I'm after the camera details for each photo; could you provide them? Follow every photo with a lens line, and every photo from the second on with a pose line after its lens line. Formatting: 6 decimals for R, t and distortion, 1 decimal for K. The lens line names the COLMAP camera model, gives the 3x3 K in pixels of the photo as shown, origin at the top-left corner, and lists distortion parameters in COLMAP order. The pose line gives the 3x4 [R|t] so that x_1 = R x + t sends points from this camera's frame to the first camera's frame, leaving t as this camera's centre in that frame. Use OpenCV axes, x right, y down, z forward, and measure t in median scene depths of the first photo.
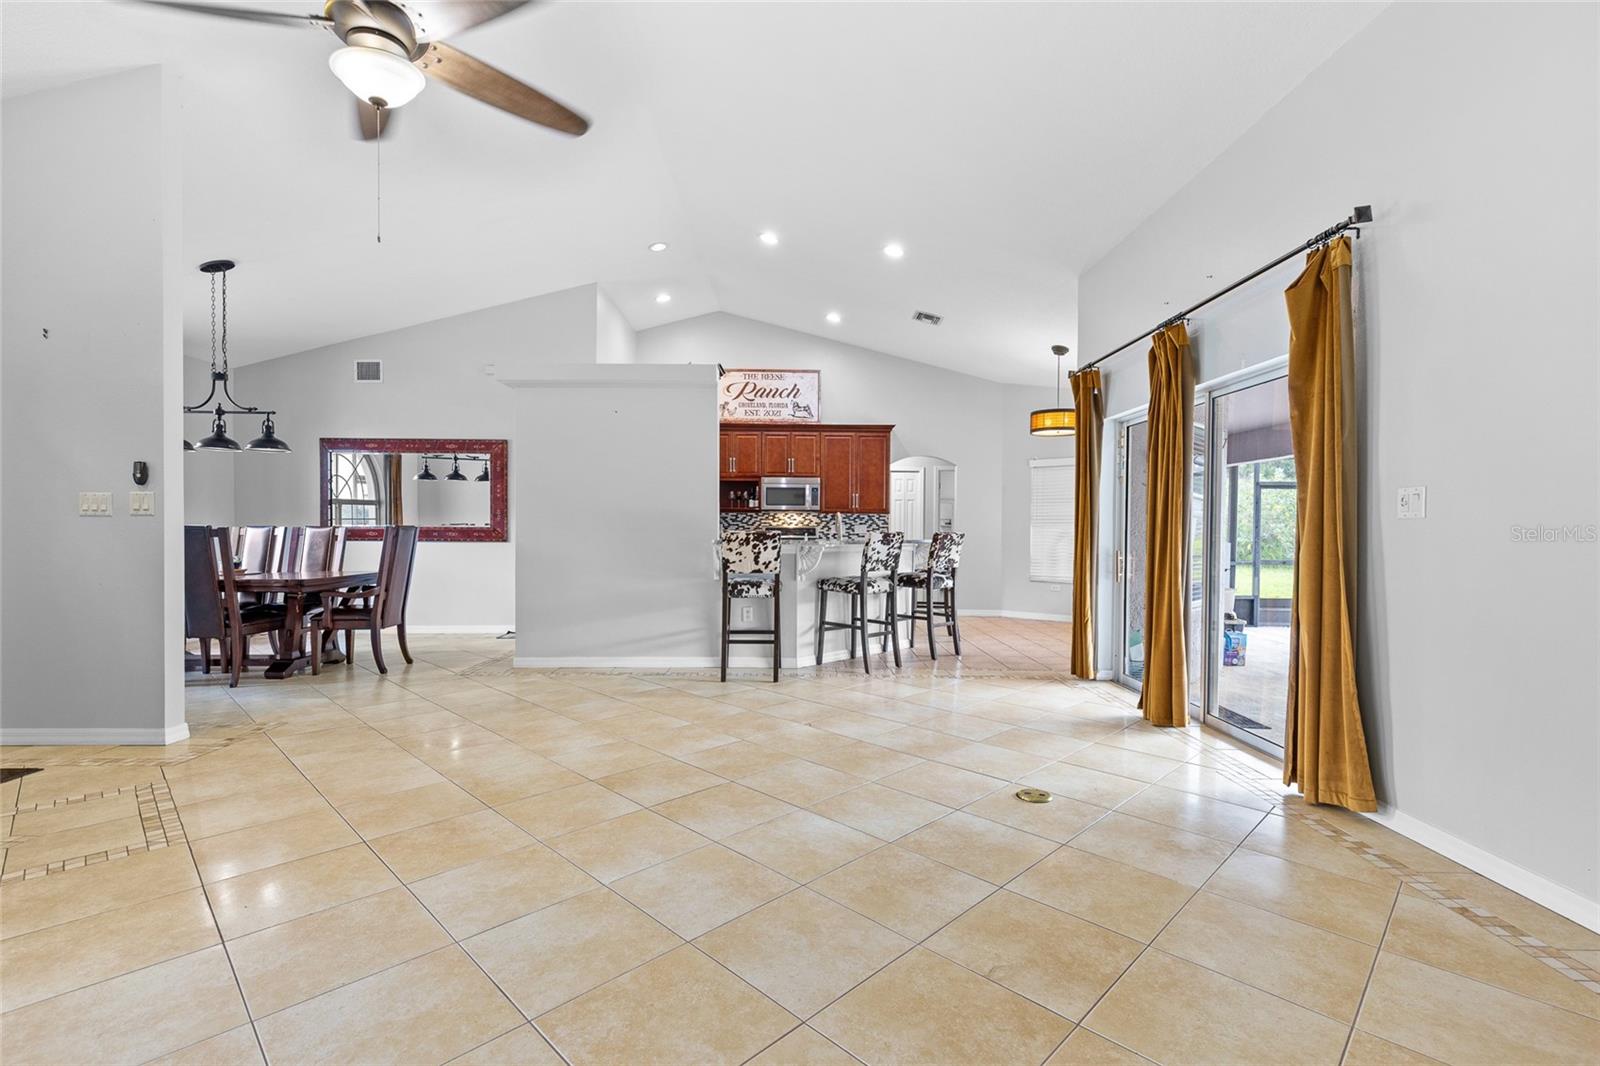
lens RADIAL K [[721.0, 0, 800.0], [0, 721.0, 533.0], [0, 0, 1]] dist [0.011356, -0.000534]
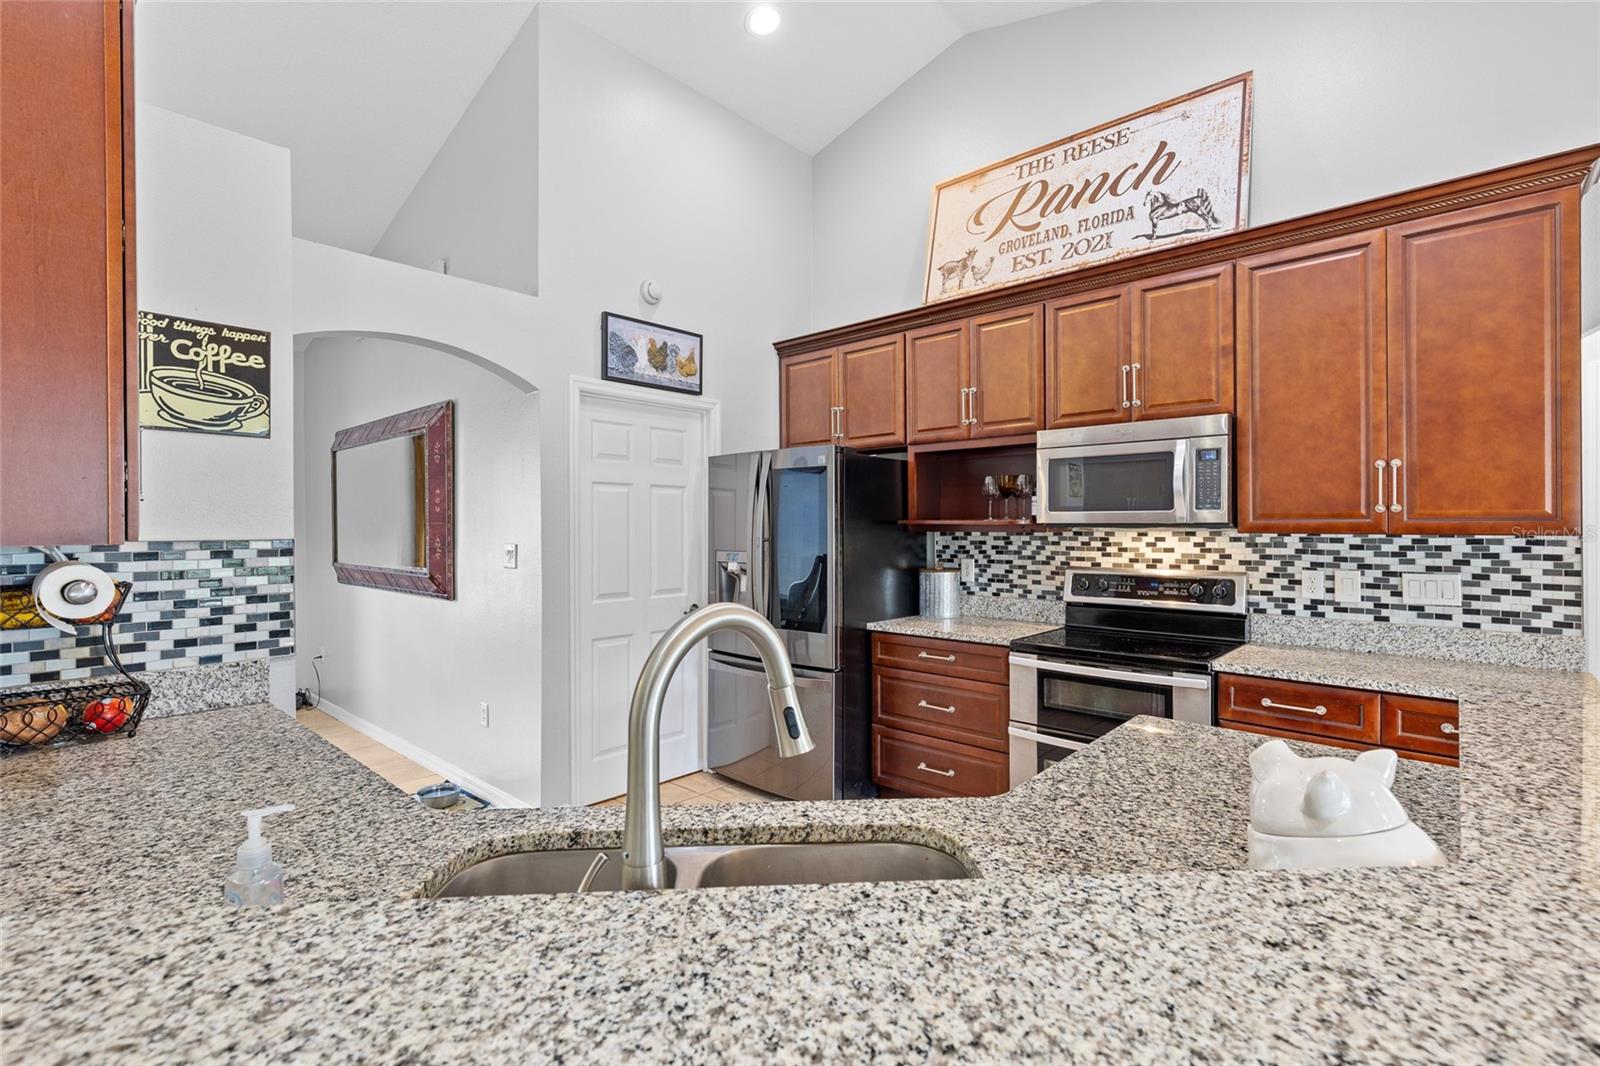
lens RADIAL K [[728.8, 0, 791.8], [0, 728.8, 524.7], [0, 0, 1]] dist [-0.002450, -0.000461]
pose [[0.732249, -0.010195, -0.680961, 0.146246], [0.005239, 0.999943, -0.009338, -0.044089], [0.681017, 0.003270, 0.732260, 0.987252]]
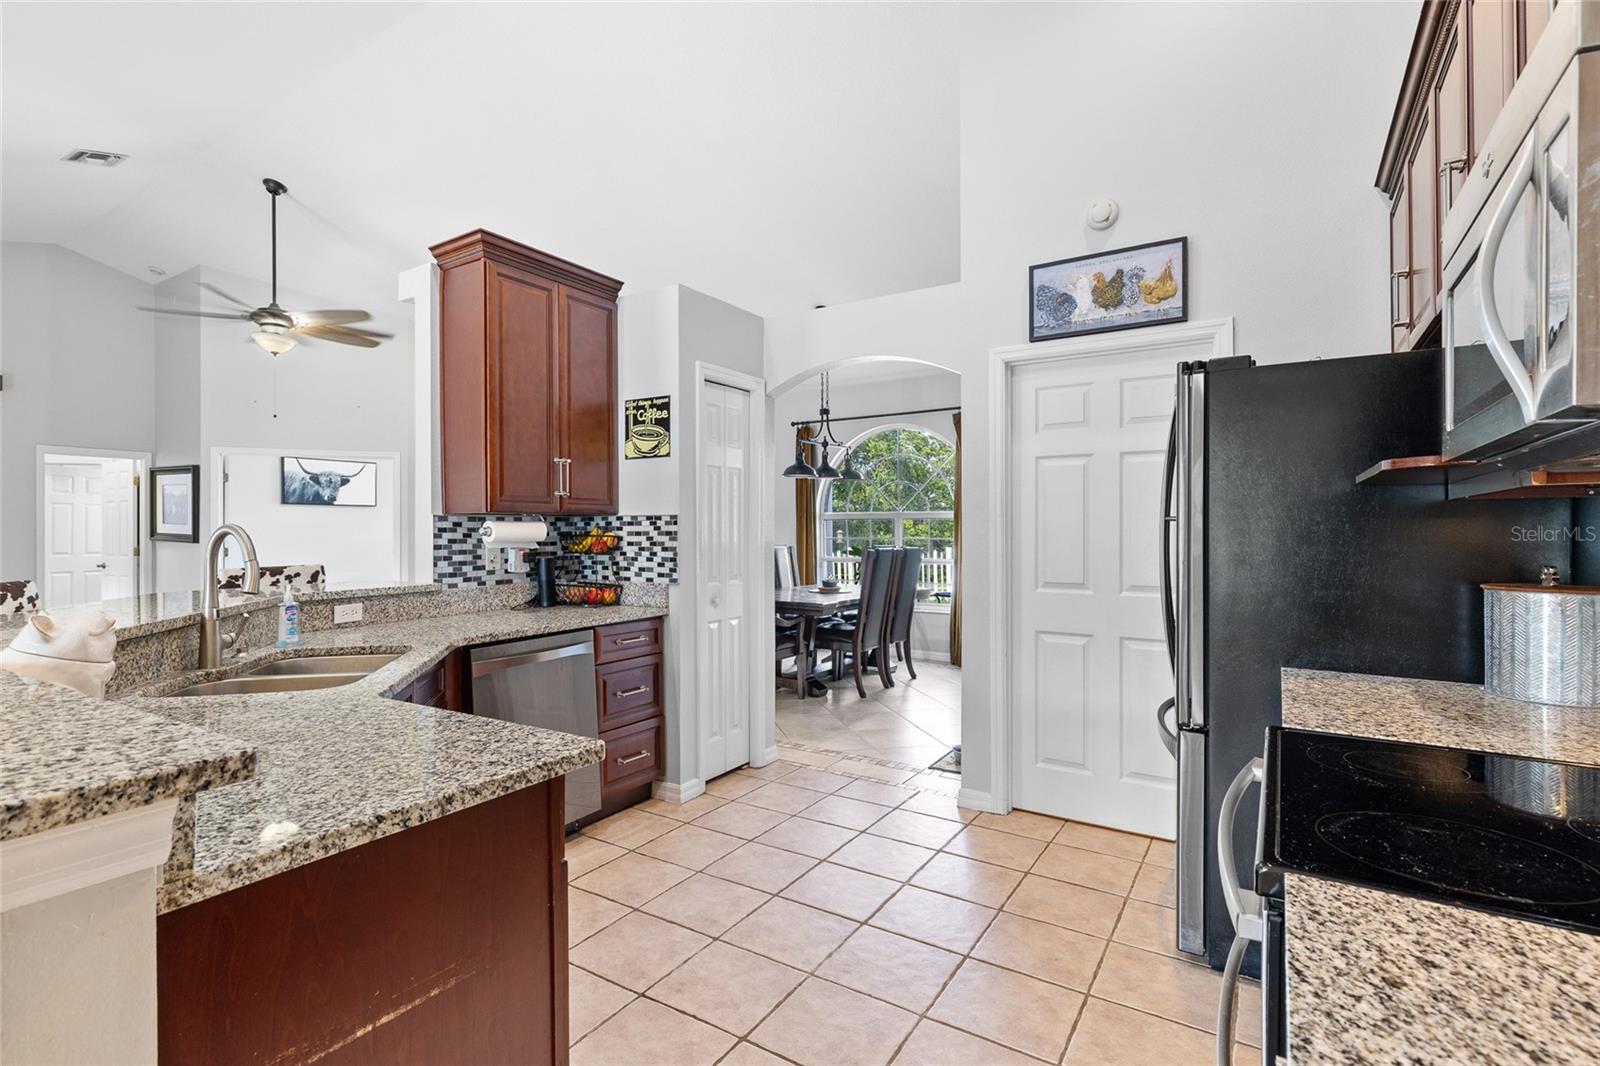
lens RADIAL K [[765.8, 0, 767.1], [0, 765.8, 533.6], [0, 0, 1]] dist [-0.000230, -0.000763]
pose [[-0.558778, -0.000860, -0.829317, 0.202788], [-0.005117, 0.999984, 0.002412, -0.029361], [0.829302, 0.005592, -0.558773, 1.460149]]
